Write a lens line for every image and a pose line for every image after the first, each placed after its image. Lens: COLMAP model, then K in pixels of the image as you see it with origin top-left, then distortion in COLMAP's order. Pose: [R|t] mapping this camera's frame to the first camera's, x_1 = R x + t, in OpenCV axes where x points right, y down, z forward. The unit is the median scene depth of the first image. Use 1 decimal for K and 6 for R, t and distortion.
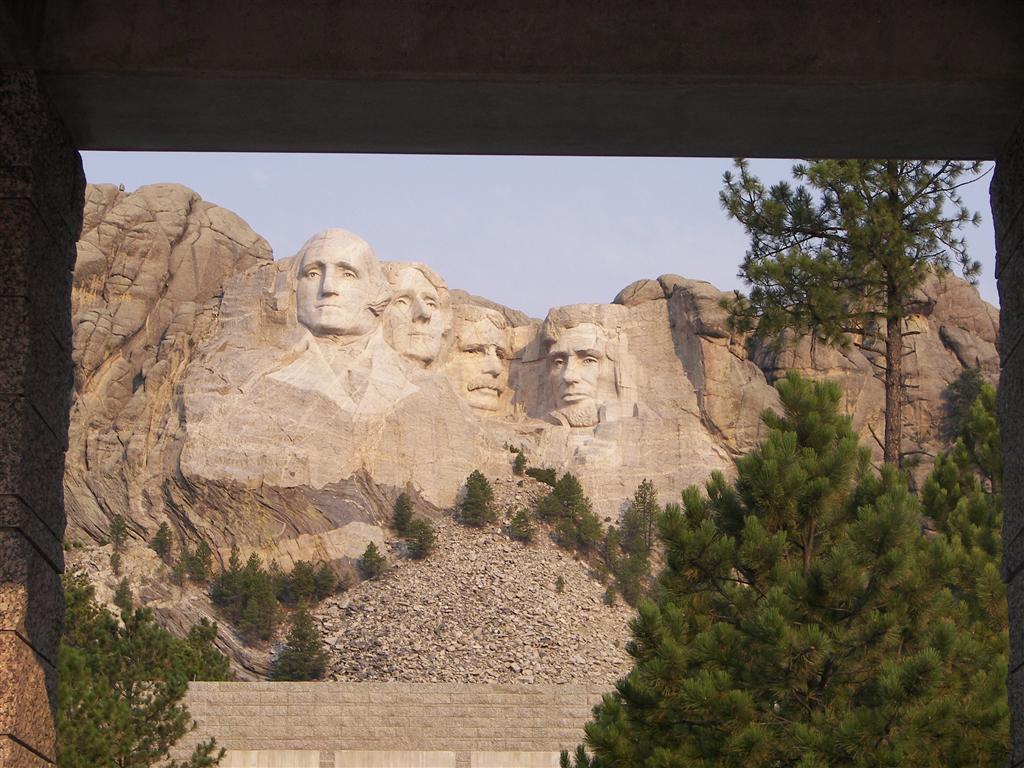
lens RADIAL K [[2935.3, 0, 513.9], [0, 2935.3, 332.3], [0, 0, 1]] dist [0.076152, 0.000000]
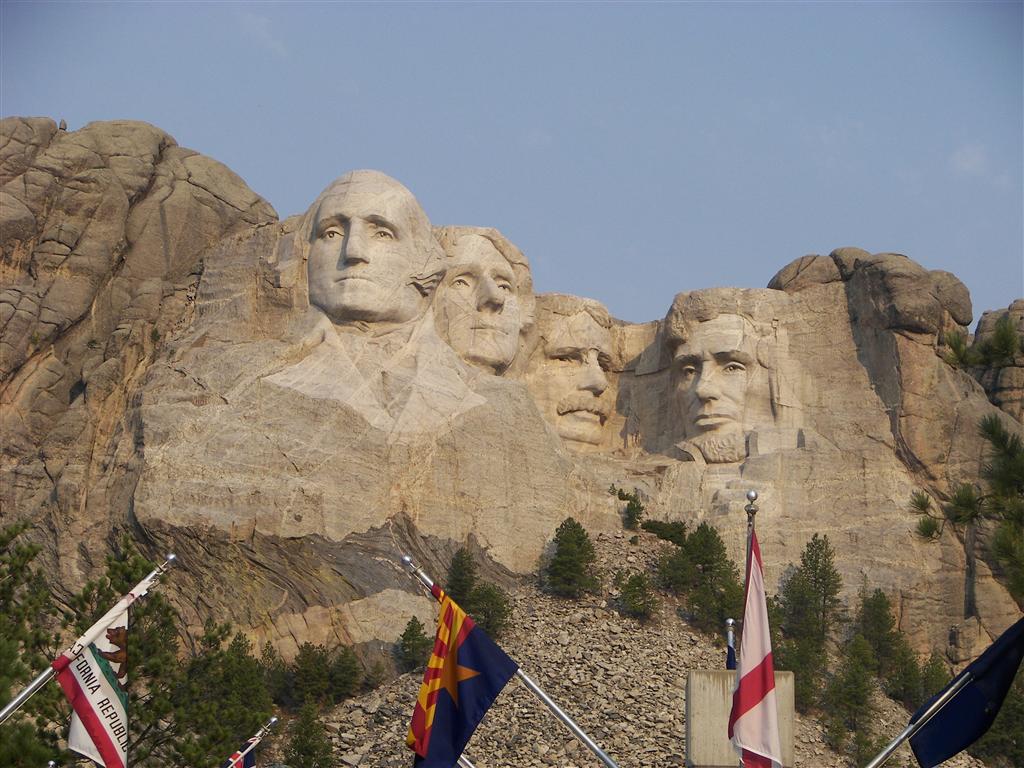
lens RADIAL K [[2828.3, 0, 560.0], [0, 2828.3, 485.7], [0, 0, 1]] dist [0.065243, 0.000000]
pose [[0.999866, -0.000759, -0.016362, -0.004268], [-0.000041, 0.998807, -0.048840, 0.070906], [0.016380, 0.048834, 0.998673, 0.340356]]
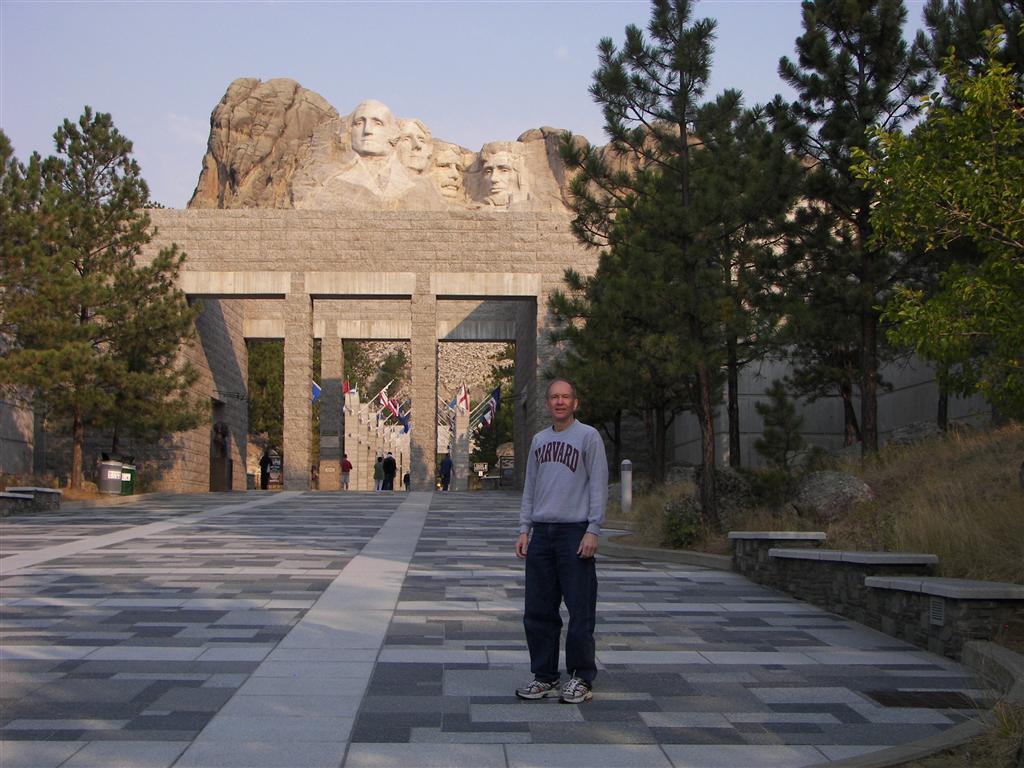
lens RADIAL K [[1269.3, 0, 481.6], [0, 1269.3, 370.5], [0, 0, 1]] dist [-0.024040, 0.000000]
pose [[0.999907, -0.001278, 0.013613, -0.000600], [-0.000419, 0.992294, 0.123901, 0.036930], [-0.013666, -0.123895, 0.992201, 0.162283]]
